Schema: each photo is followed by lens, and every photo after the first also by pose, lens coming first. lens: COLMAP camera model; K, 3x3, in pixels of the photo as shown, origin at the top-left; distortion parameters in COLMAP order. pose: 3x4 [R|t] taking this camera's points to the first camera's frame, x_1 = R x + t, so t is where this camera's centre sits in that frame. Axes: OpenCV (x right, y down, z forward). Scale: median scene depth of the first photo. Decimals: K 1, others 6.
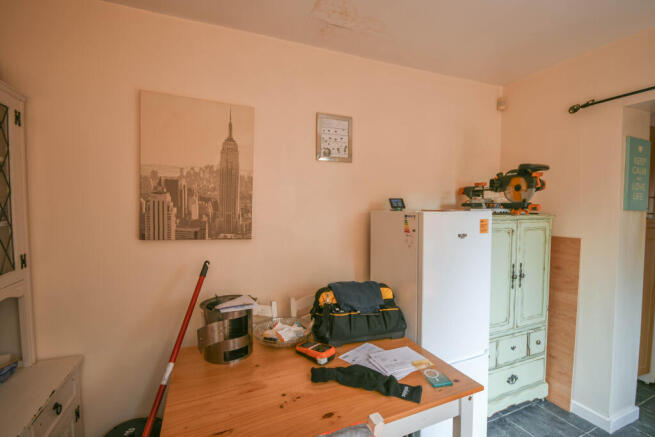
lens RADIAL K [[300.2, 0, 325.3], [0, 300.2, 224.5], [0, 0, 1]] dist [-0.013657, -0.004868]
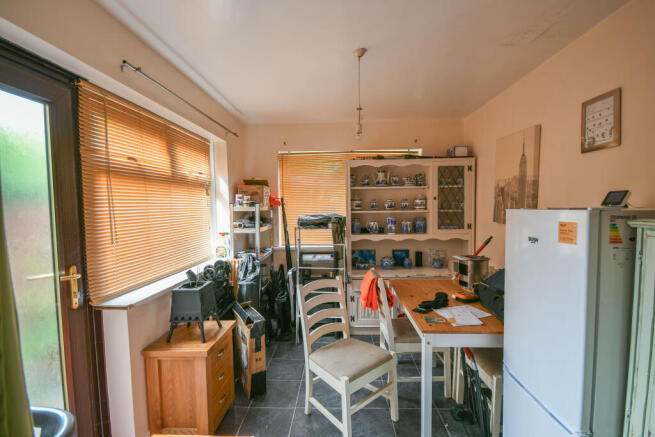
lens RADIAL K [[300.2, 0, 335.5], [0, 300.2, 254.2], [0, 0, 1]] dist [-0.013657, -0.004868]
pose [[-0.424020, 0.149480, -0.893232, 1.363224], [-0.041801, 0.982004, 0.184178, -0.048587], [0.904688, 0.115433, -0.410140, 0.823889]]
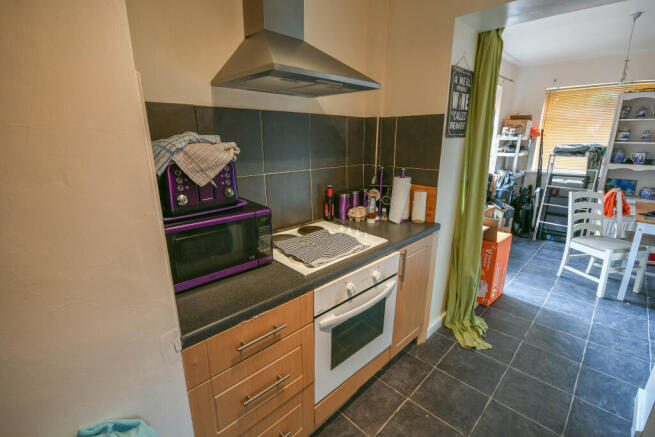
lens RADIAL K [[300.2, 0, 327.8], [0, 300.2, 220.5], [0, 0, 1]] dist [-0.013657, -0.004868]
pose [[-0.935313, 0.098667, -0.339786, 1.861515], [-0.012962, 0.950132, 0.311579, -0.056587], [0.353584, 0.295828, -0.887392, 1.155755]]
